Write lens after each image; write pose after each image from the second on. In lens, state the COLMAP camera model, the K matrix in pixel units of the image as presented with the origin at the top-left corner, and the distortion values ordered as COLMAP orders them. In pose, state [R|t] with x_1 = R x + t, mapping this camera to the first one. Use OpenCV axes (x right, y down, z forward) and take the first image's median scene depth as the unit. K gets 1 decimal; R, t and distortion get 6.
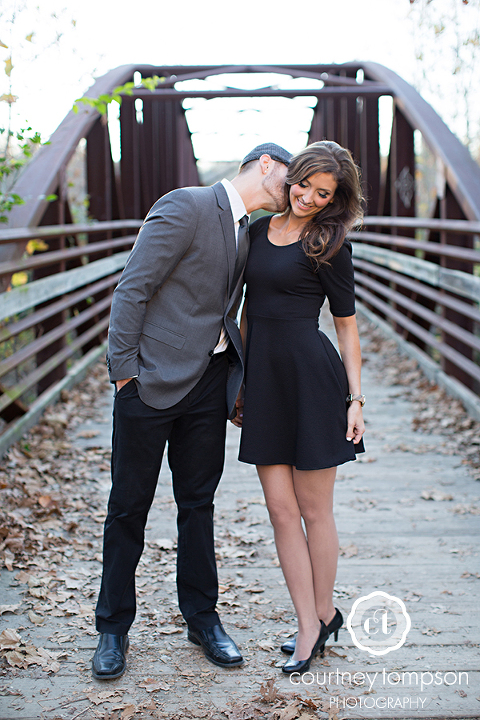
lens RADIAL K [[1010.4, 0, 276.5], [0, 1010.4, 360.4], [0, 0, 1]] dist [0.004038, -0.029318]
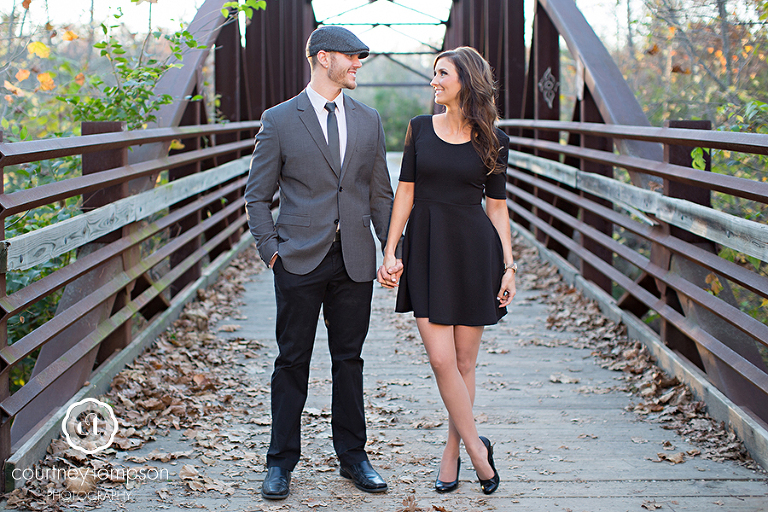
lens RADIAL K [[1112.7, 0, 384.0], [0, 1112.7, 256.0], [0, 0, 1]] dist [-0.027278, -0.015461]
pose [[0.999660, 0.010025, -0.024057, -0.003478], [-0.010449, 0.999791, -0.017573, 0.019532], [0.023876, 0.017818, 0.999556, -0.134737]]
